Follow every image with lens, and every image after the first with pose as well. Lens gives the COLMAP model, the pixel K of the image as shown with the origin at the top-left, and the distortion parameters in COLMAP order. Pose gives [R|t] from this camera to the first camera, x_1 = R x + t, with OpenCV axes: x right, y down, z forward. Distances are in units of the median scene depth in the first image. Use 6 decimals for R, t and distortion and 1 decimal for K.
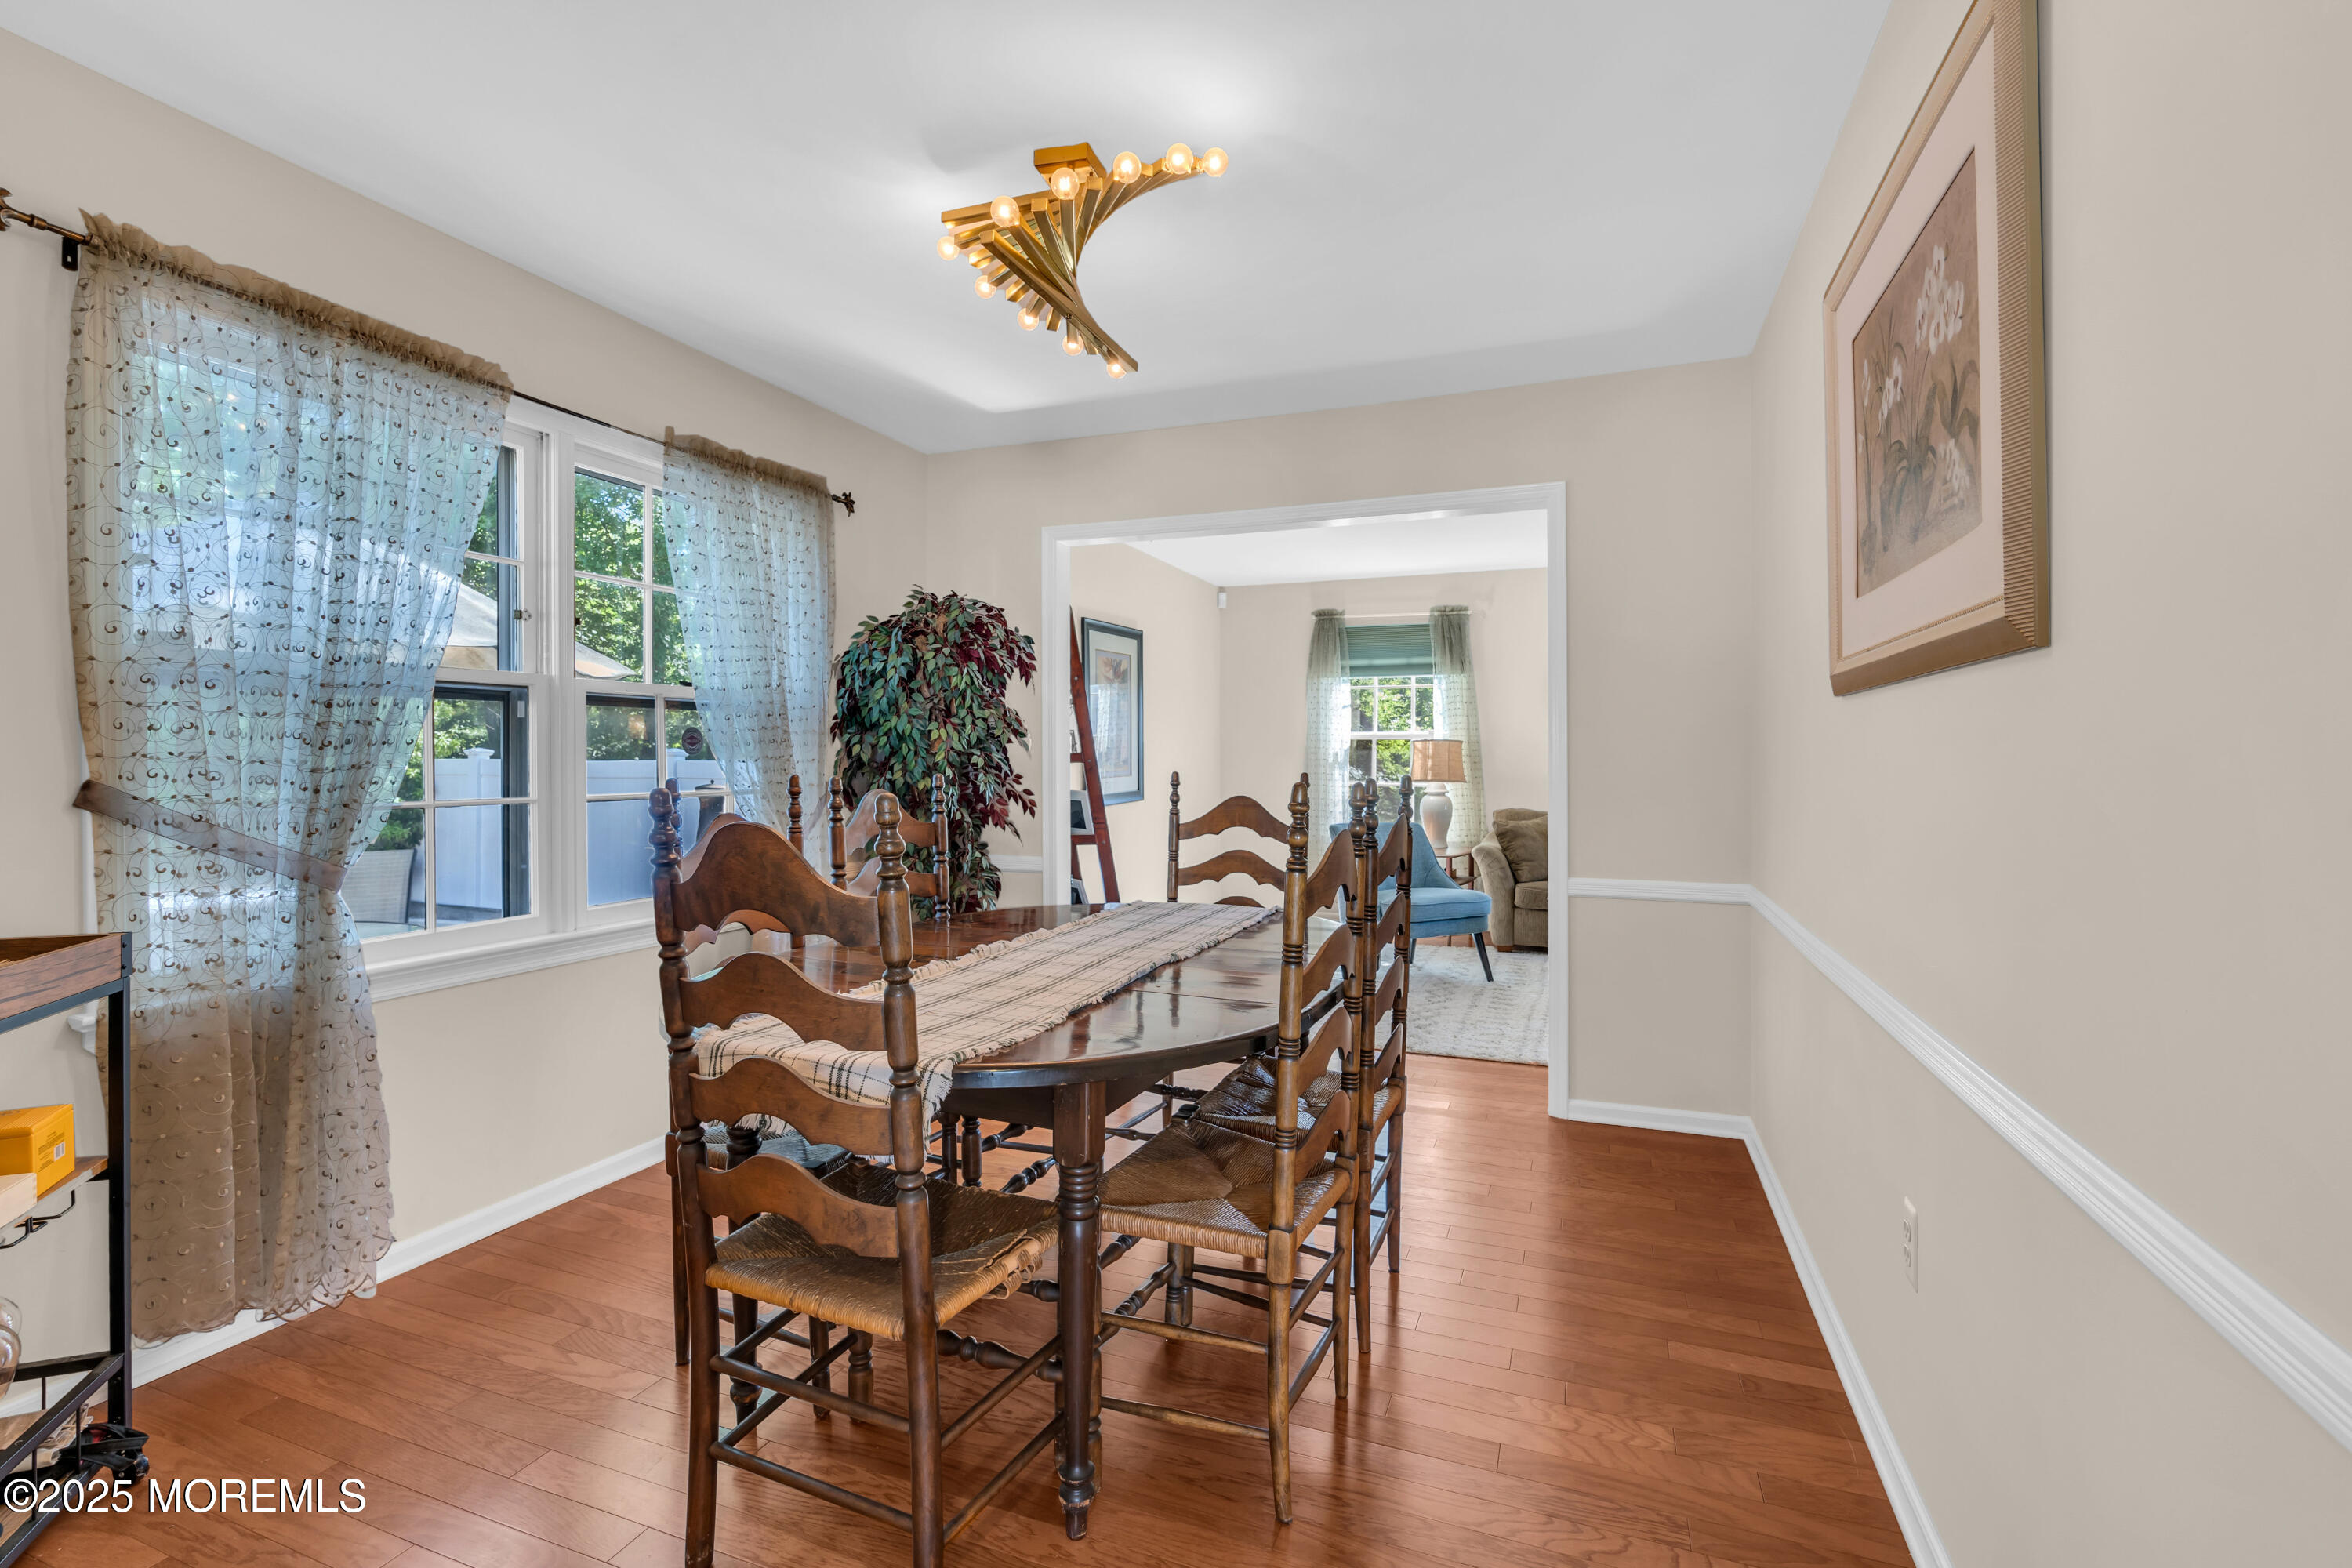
lens RADIAL K [[1065.1, 0, 1173.0], [0, 1065.1, 763.7], [0, 0, 1]] dist [-0.011839, 0.001716]
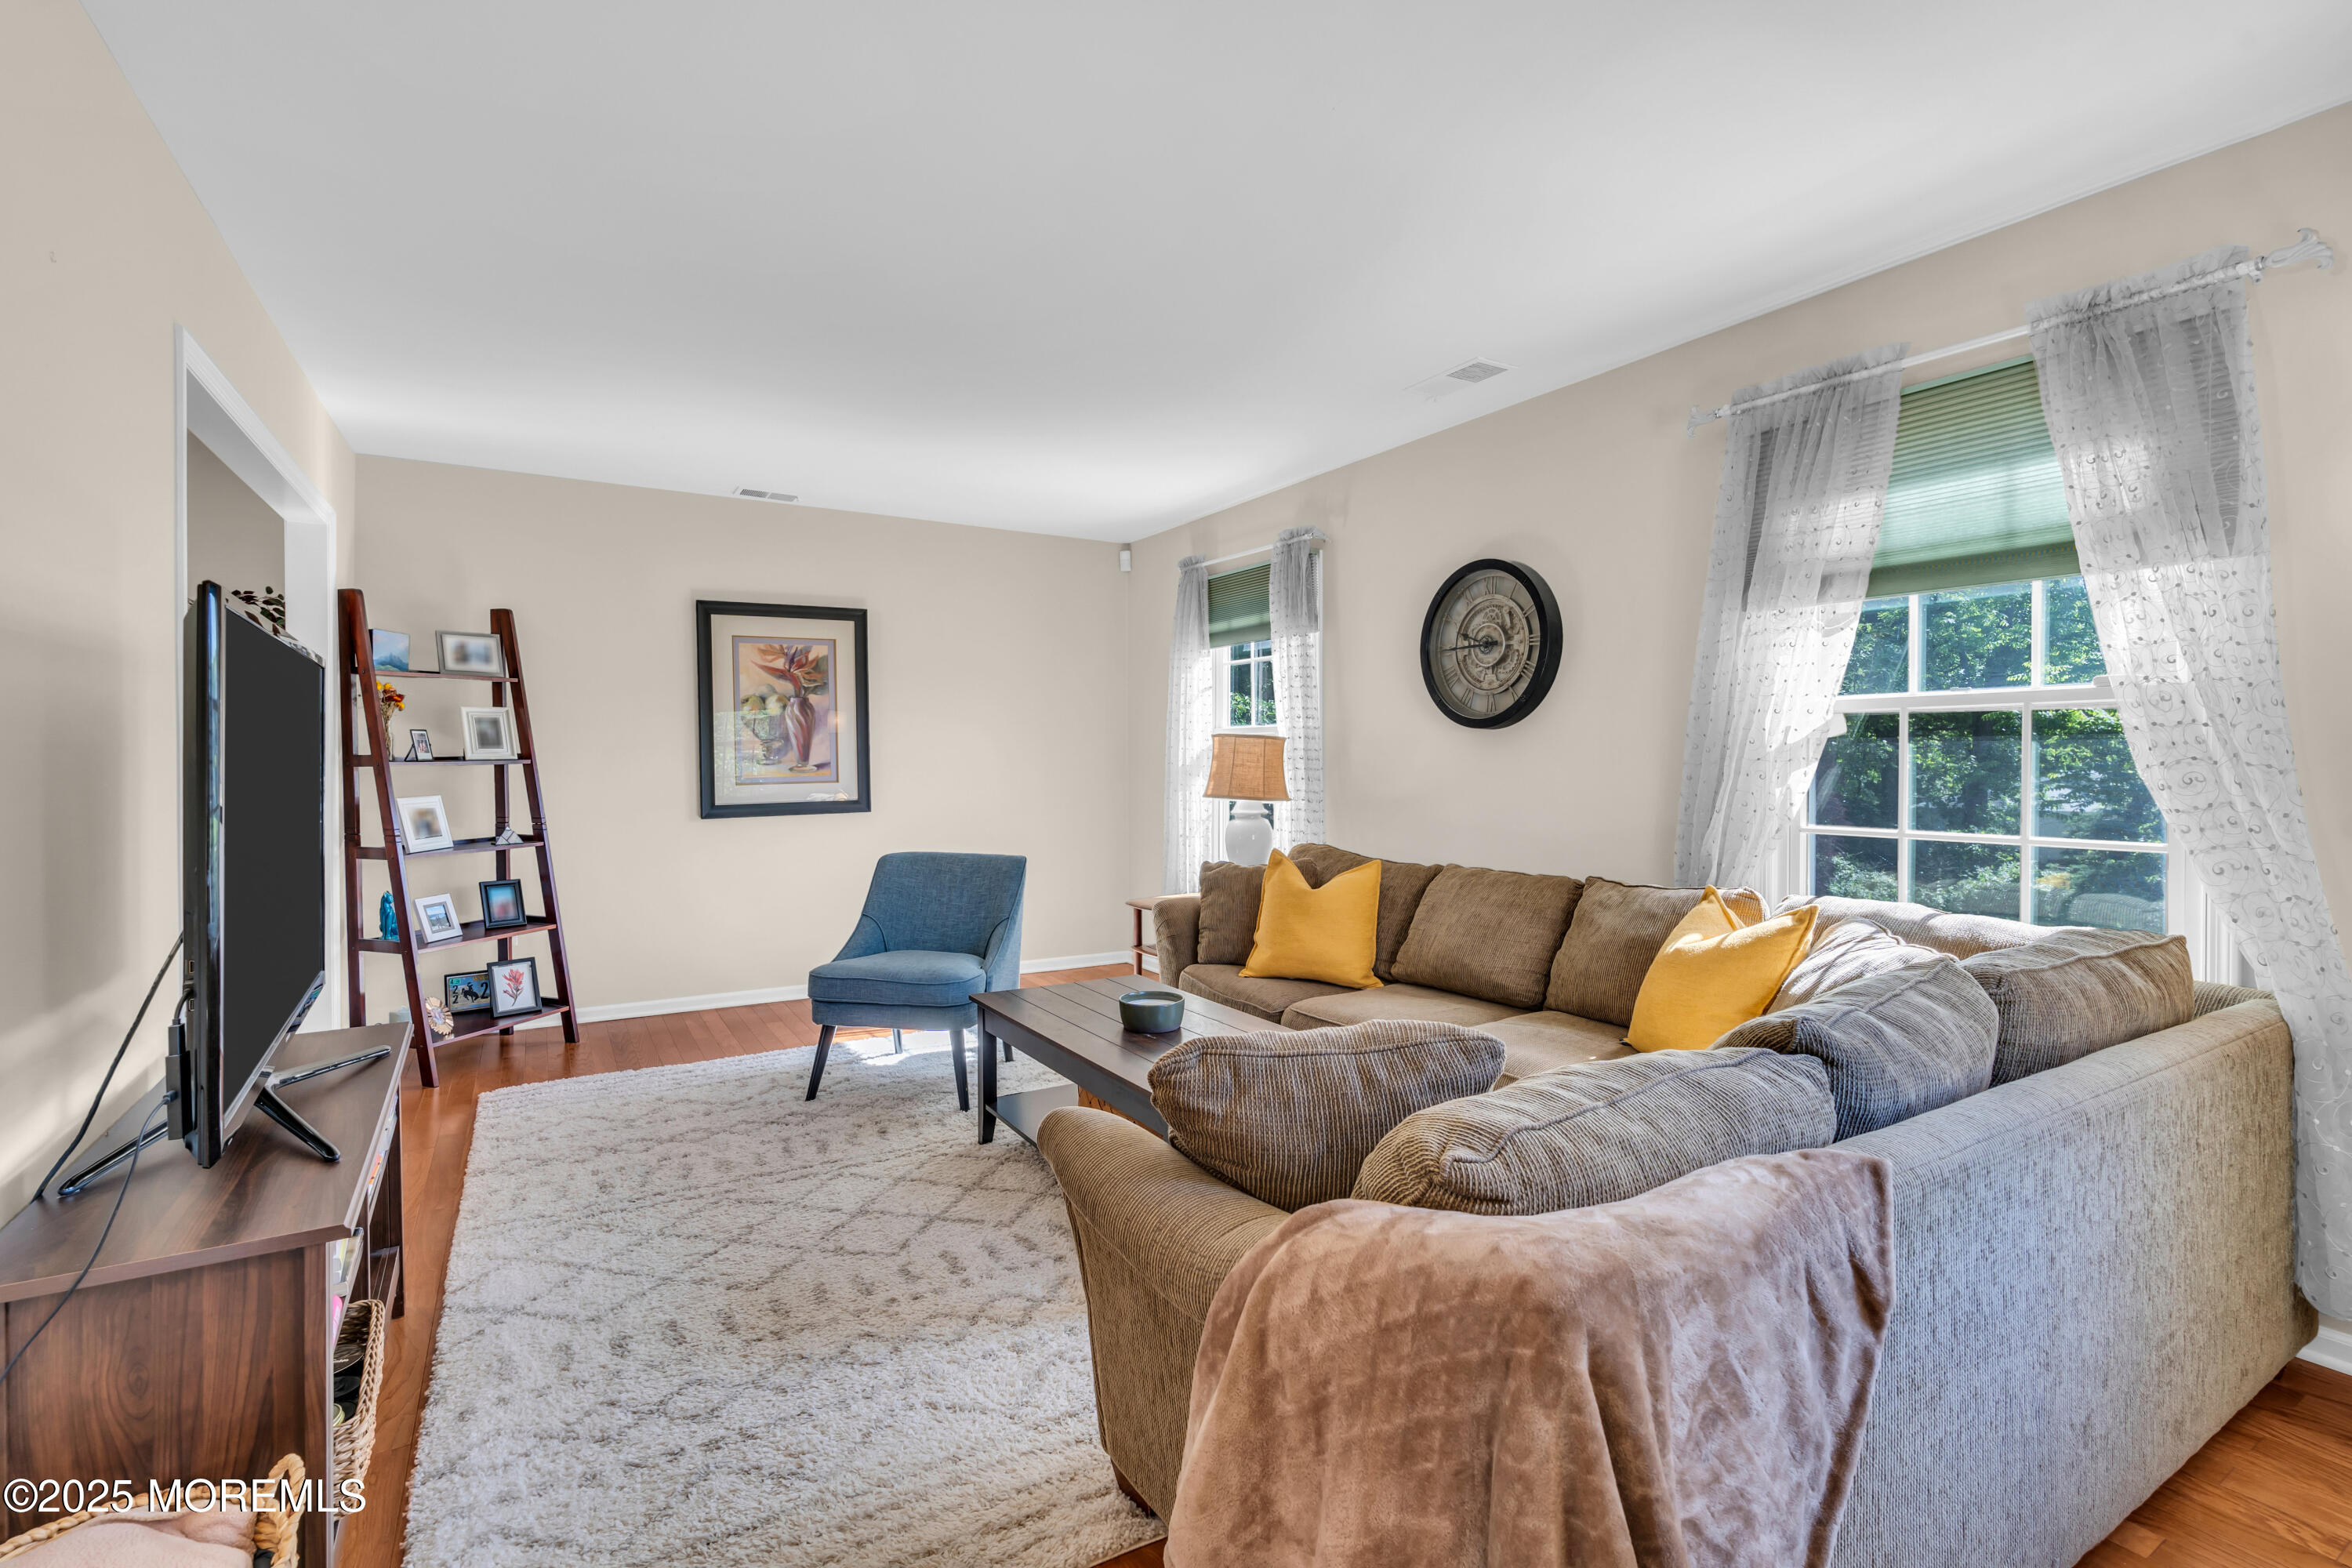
lens RADIAL K [[1061.8, 0, 1174.2], [0, 1061.8, 773.2], [0, 0, 1]] dist [-0.012227, 0.001262]
pose [[0.792128, 0.005320, -0.610332, 1.107505], [0.003192, 0.999912, 0.012859, -0.013560], [0.610347, -0.012135, 0.792041, 0.799445]]
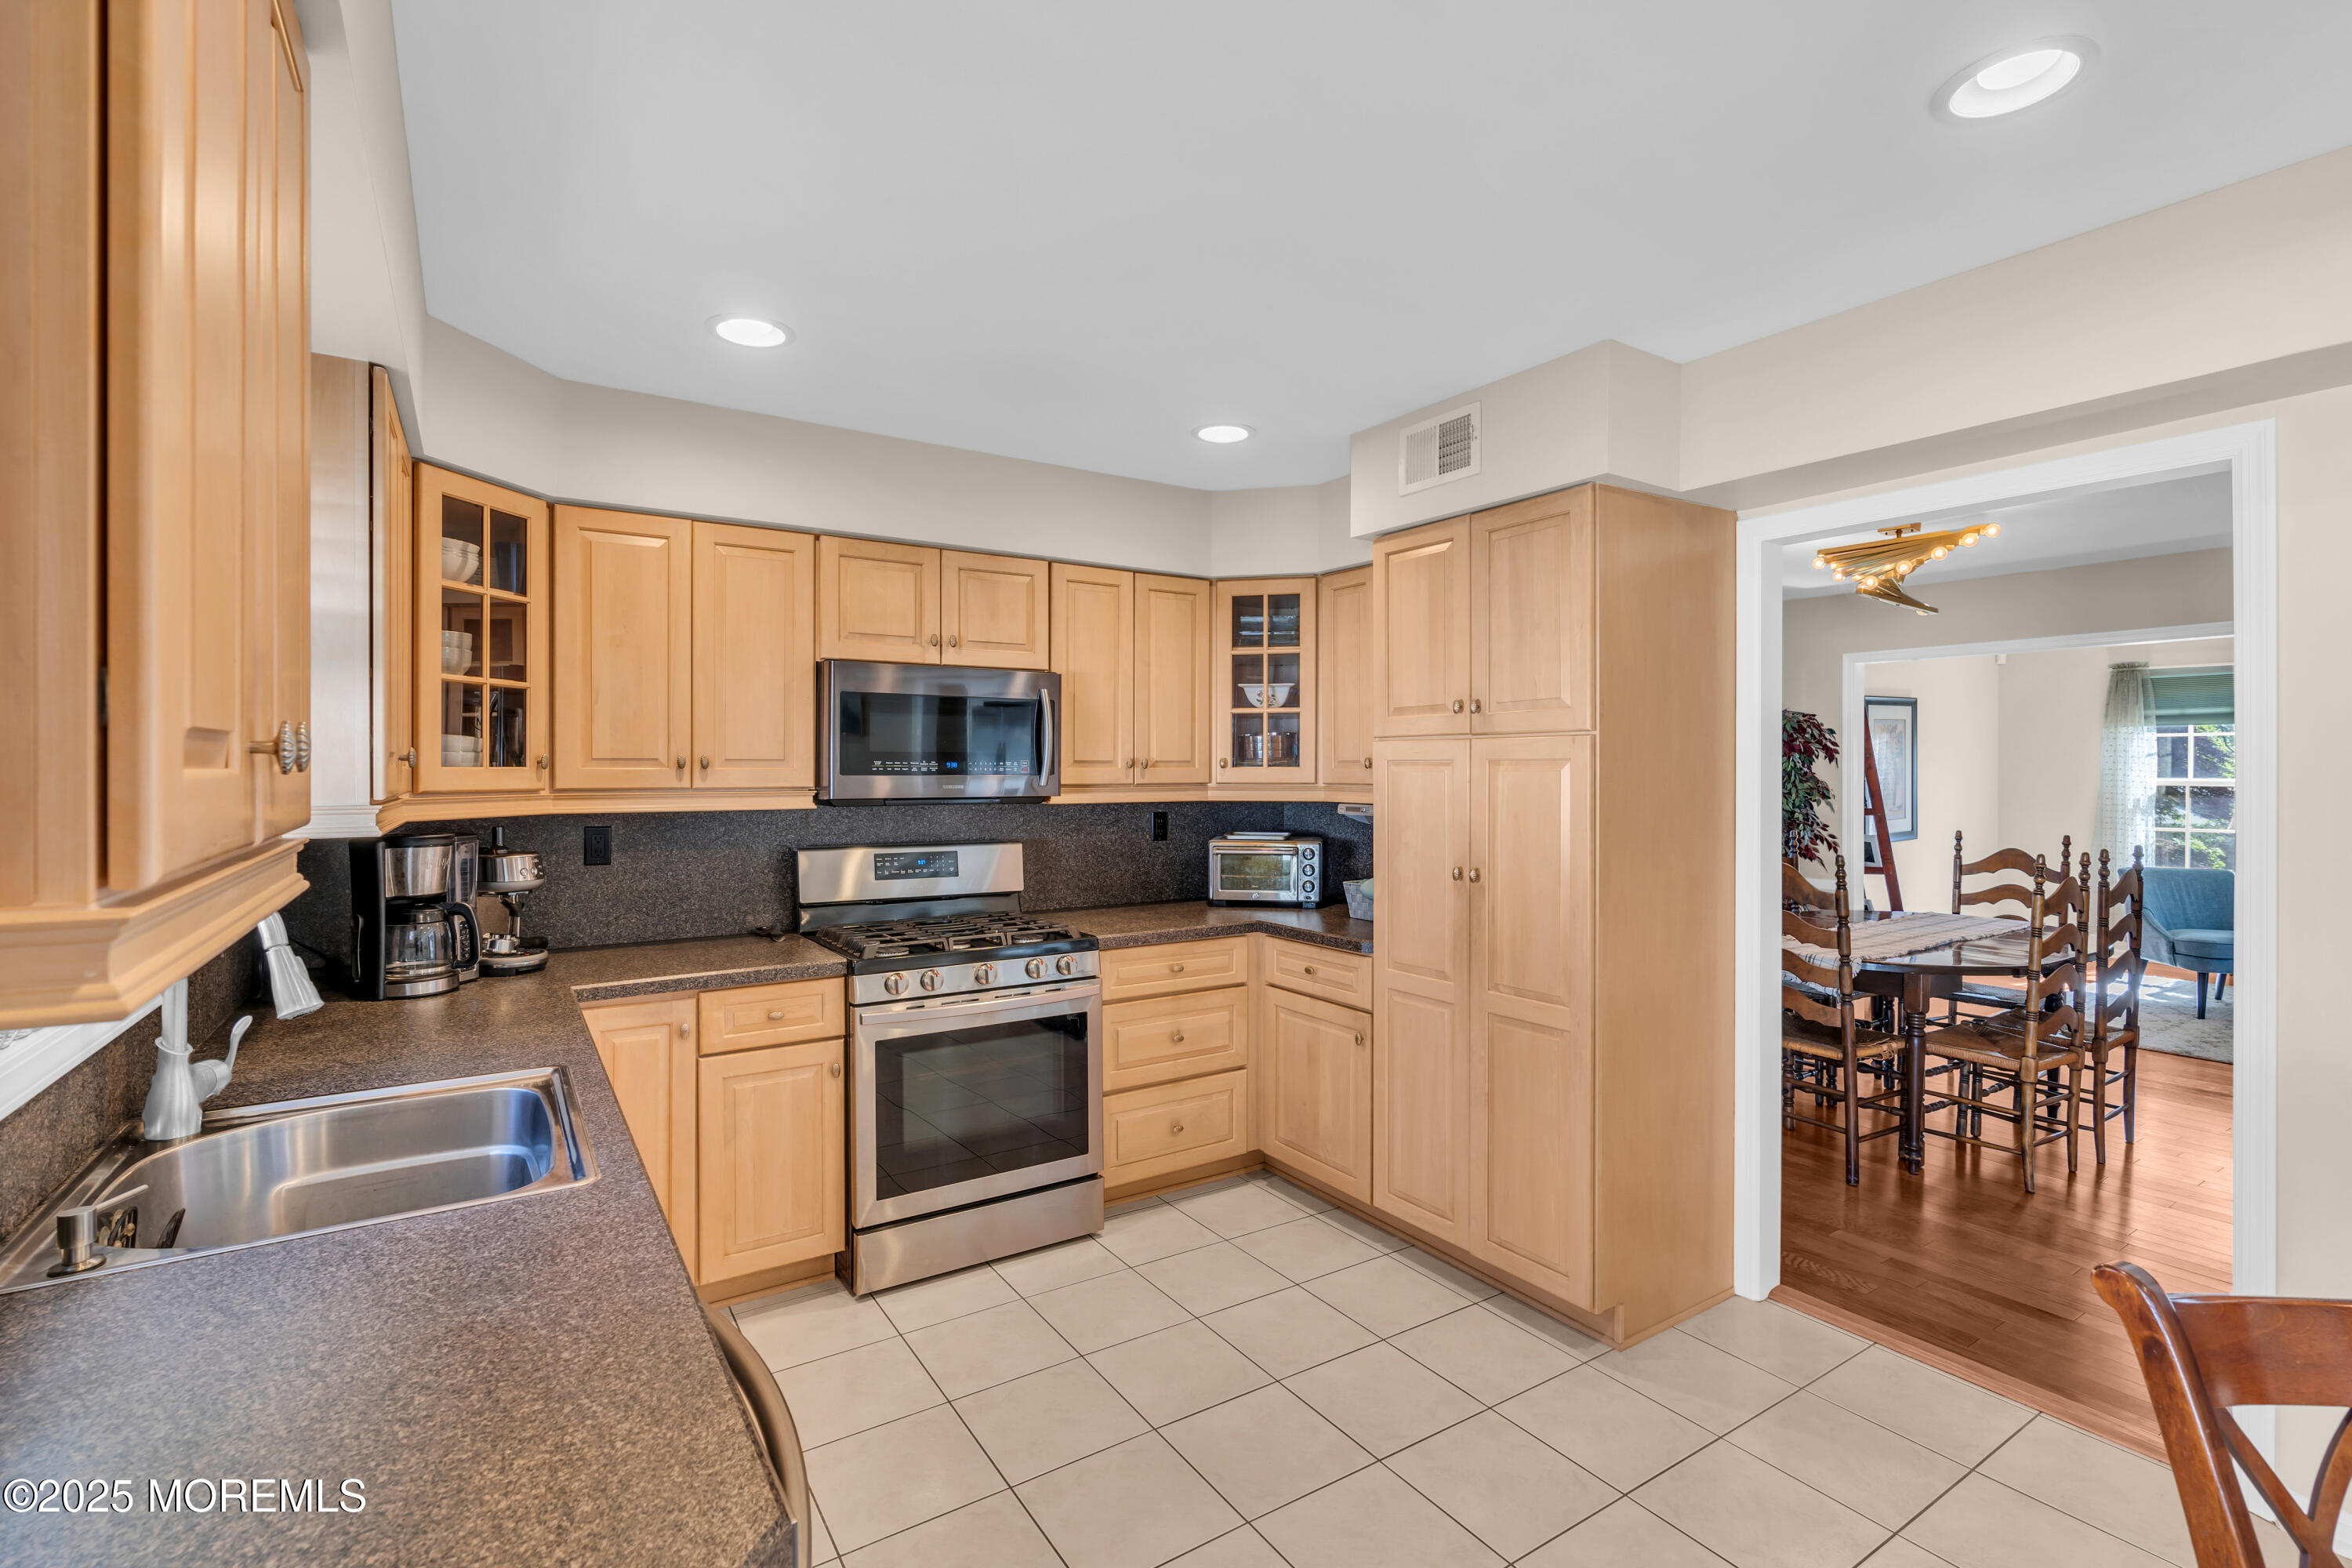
lens RADIAL K [[1061.8, 0, 1174.2], [0, 1061.8, 773.2], [0, 0, 1]] dist [-0.012227, 0.001262]
pose [[0.812384, 0.002472, -0.583118, -0.025109], [-0.004023, 0.999991, -0.001365, -0.057270], [0.583110, 0.003455, 0.812386, -0.744362]]
